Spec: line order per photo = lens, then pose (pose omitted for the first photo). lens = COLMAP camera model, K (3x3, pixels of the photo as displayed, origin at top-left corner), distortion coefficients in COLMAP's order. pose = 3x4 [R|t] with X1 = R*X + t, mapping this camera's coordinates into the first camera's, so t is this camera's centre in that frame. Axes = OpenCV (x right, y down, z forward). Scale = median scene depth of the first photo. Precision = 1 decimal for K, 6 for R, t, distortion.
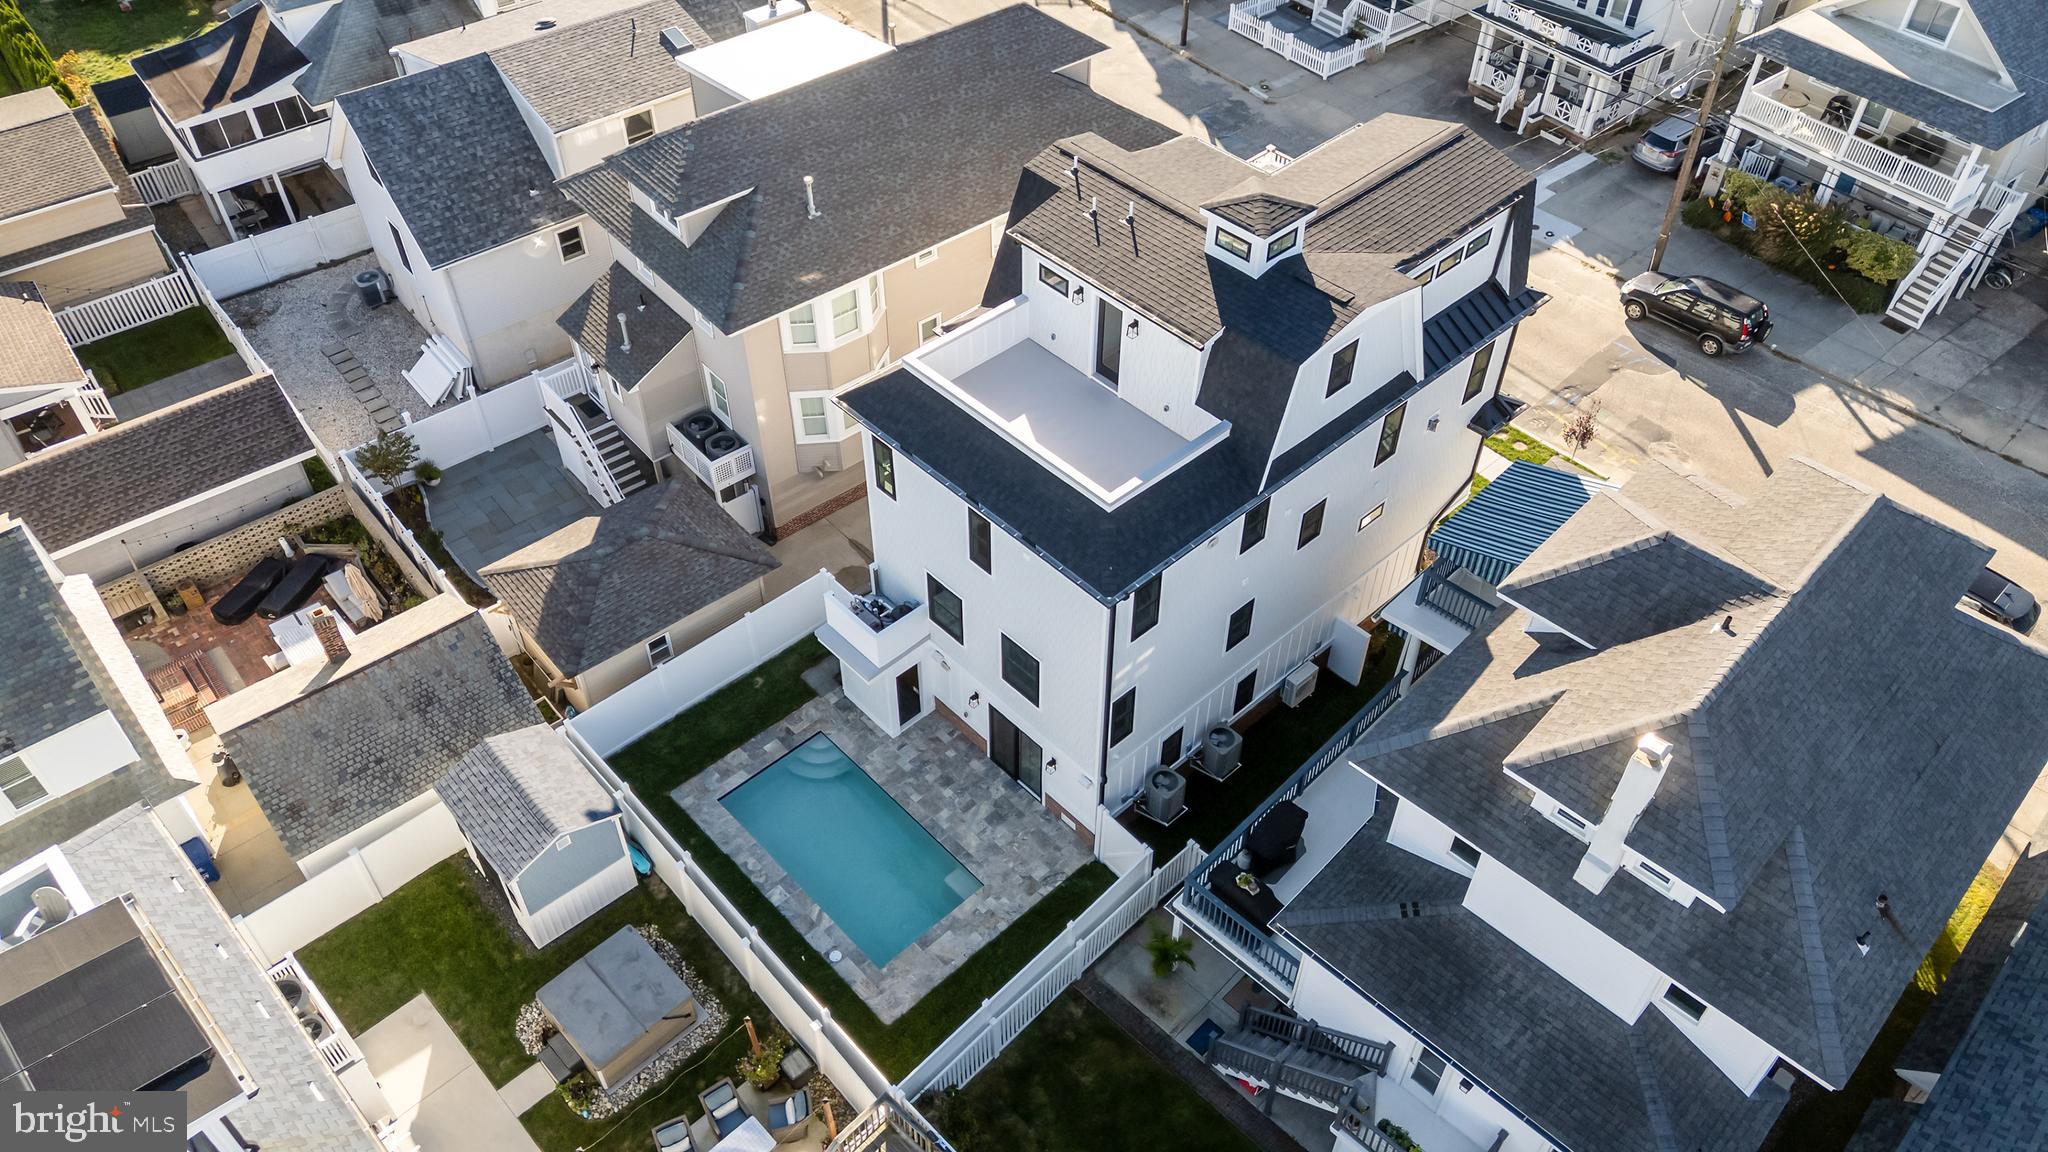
lens RADIAL K [[1495.6, 0, 1032.2], [0, 1495.6, 577.8], [0, 0, 1]] dist [0.080853, -0.079316]
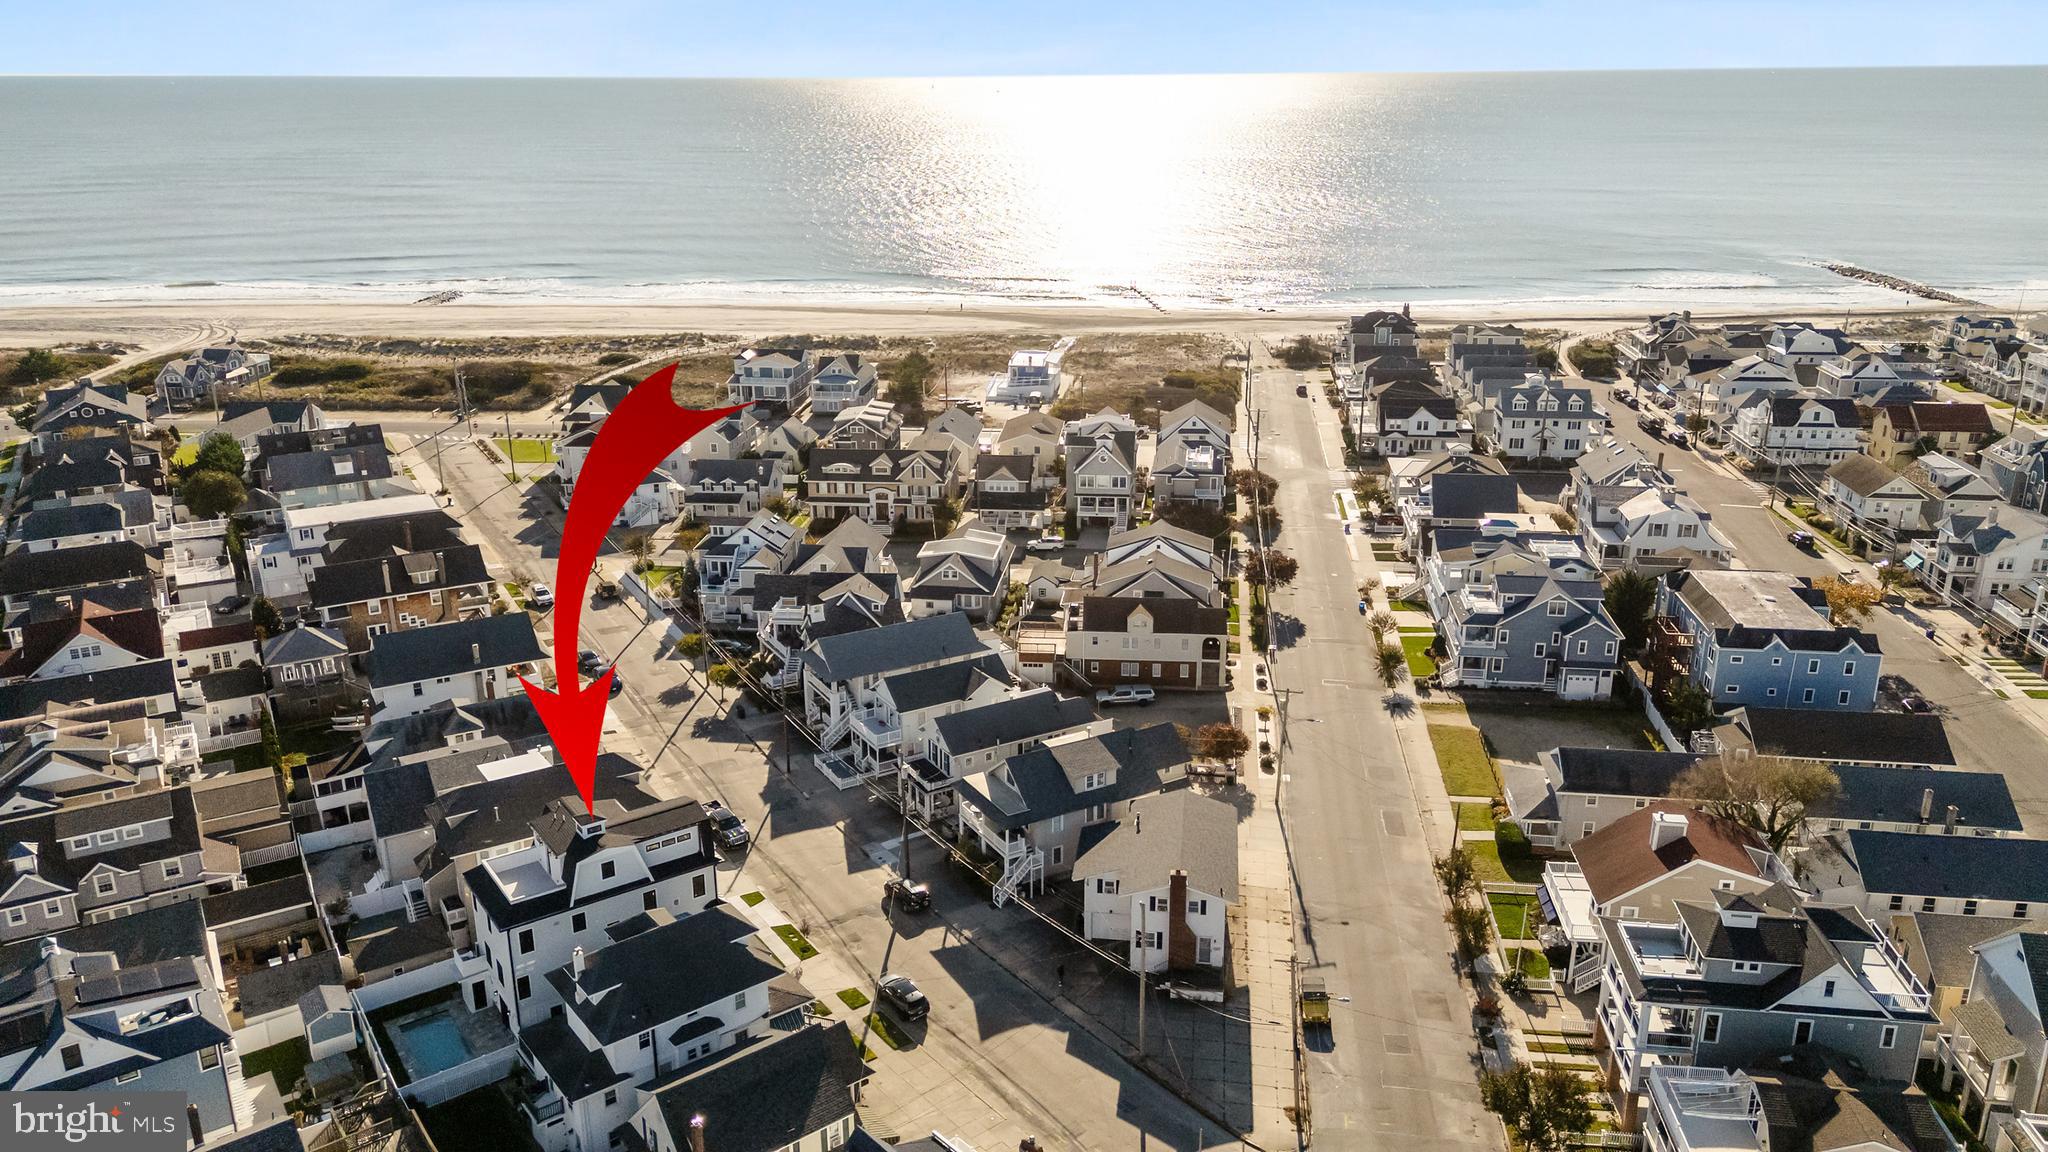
lens RADIAL K [[1495.6, 0, 1032.2], [0, 1495.6, 577.8], [0, 0, 1]] dist [0.080853, -0.079316]
pose [[0.989395, 0.035416, -0.140869, 1.022185], [-0.095055, 0.891183, -0.443573, 0.426956], [0.109831, 0.452259, 0.885098, -1.327107]]
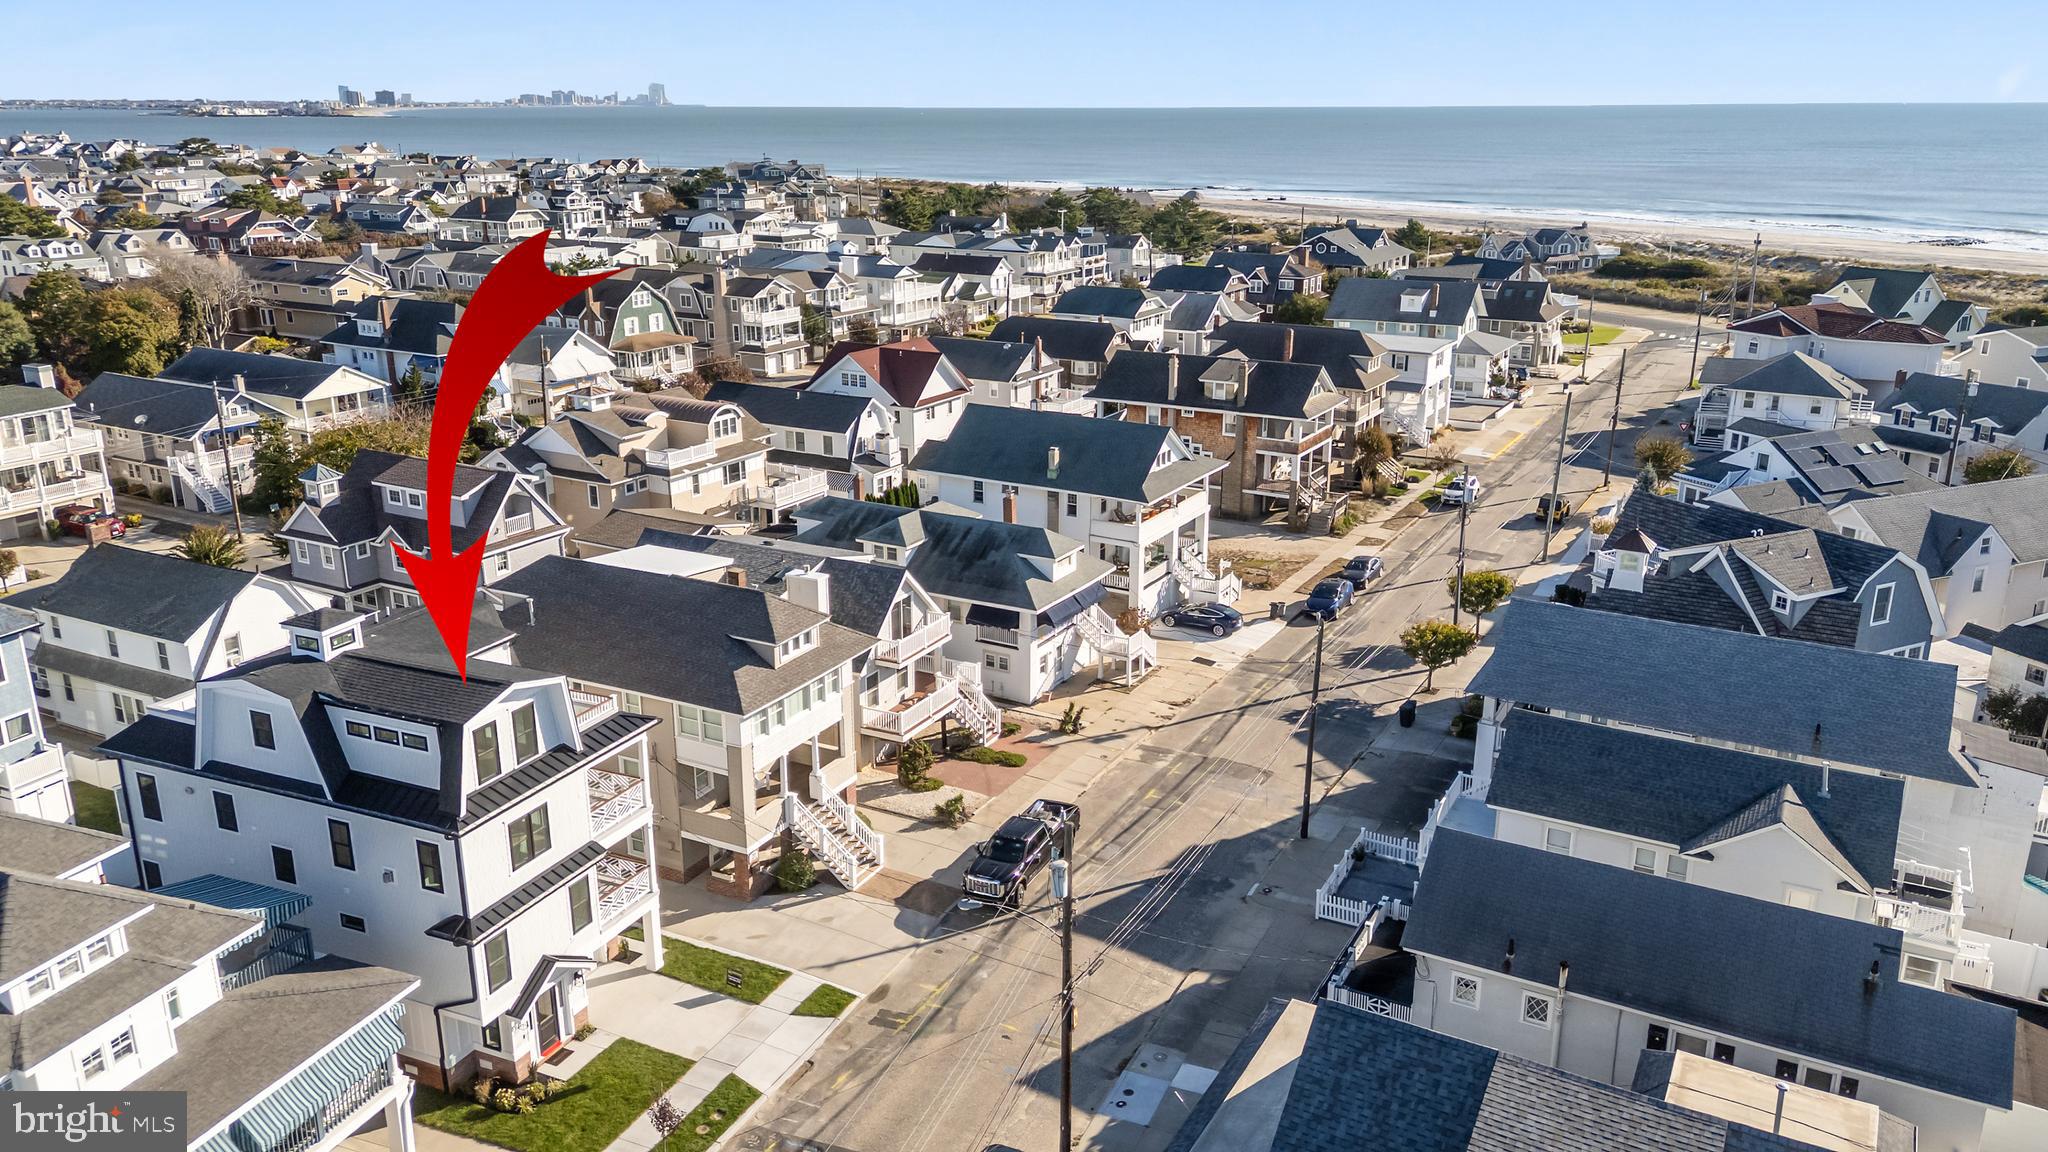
lens RADIAL K [[1495.6, 0, 1032.2], [0, 1495.6, 577.8], [0, 0, 1]] dist [0.080853, -0.079316]
pose [[0.383520, 0.271654, -0.882676, 1.172628], [-0.657666, 0.751334, -0.054522, -0.451994], [0.648374, 0.601416, 0.466809, 0.510771]]
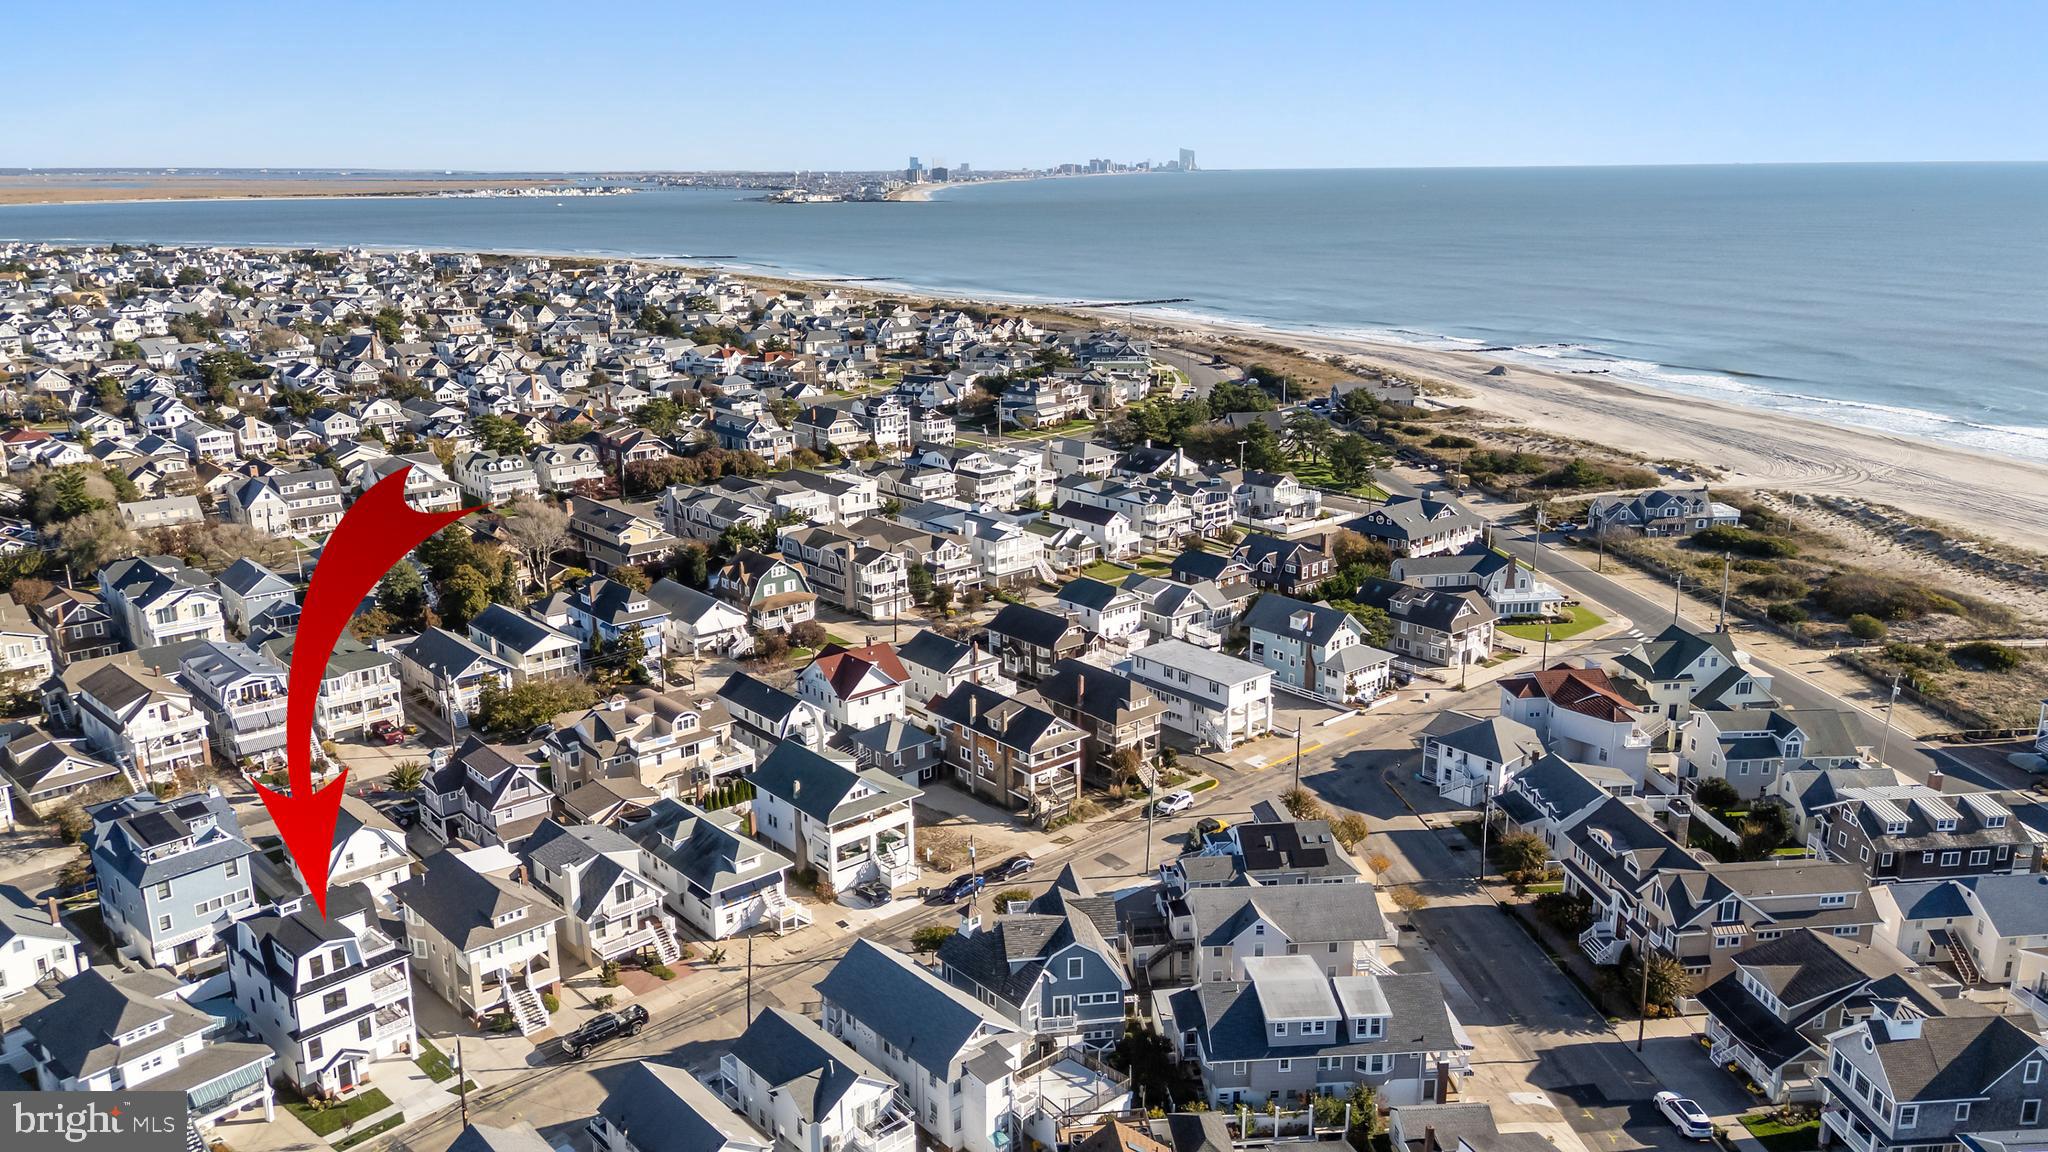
lens RADIAL K [[1495.6, 0, 1032.2], [0, 1495.6, 577.8], [0, 0, 1]] dist [0.080853, -0.079316]
pose [[0.058796, 0.258814, -0.964136, 2.539615], [-0.708724, 0.690991, 0.142270, -1.834622], [0.703031, 0.674942, 0.224055, 0.640426]]
